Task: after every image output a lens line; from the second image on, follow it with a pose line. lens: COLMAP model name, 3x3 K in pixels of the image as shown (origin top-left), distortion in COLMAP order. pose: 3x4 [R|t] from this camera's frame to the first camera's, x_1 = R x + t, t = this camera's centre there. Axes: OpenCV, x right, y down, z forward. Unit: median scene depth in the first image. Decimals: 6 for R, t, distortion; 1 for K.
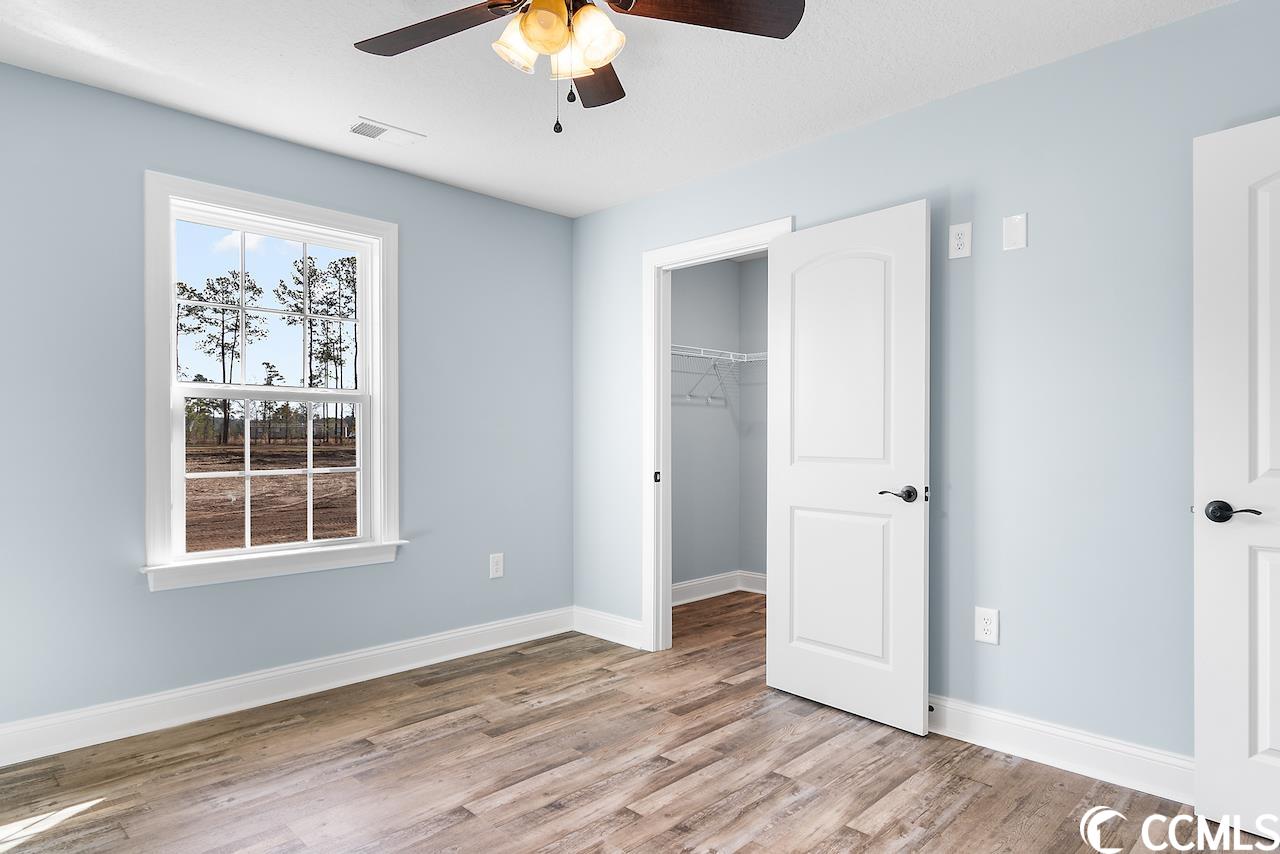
lens RADIAL K [[736.8, 0, 634.7], [0, 736.8, 440.6], [0, 0, 1]] dist [0.001091, 0.001228]
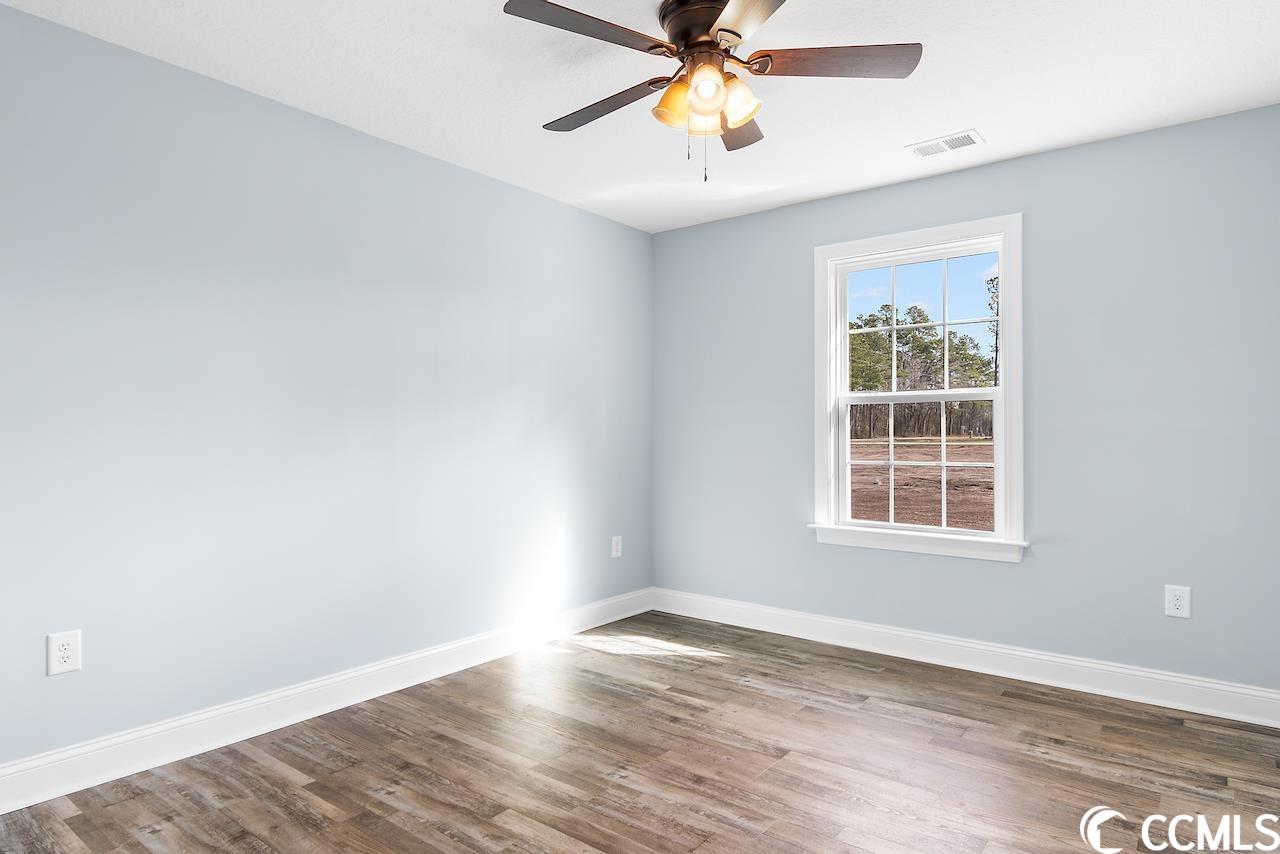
lens RADIAL K [[736.8, 0, 632.2], [0, 736.8, 420.9], [0, 0, 1]] dist [0.001091, 0.001228]
pose [[0.121854, -0.009813, -0.992499, 0.696391], [-0.001865, 0.999947, -0.010116, -0.012942], [0.992546, 0.003083, 0.121830, 0.465447]]
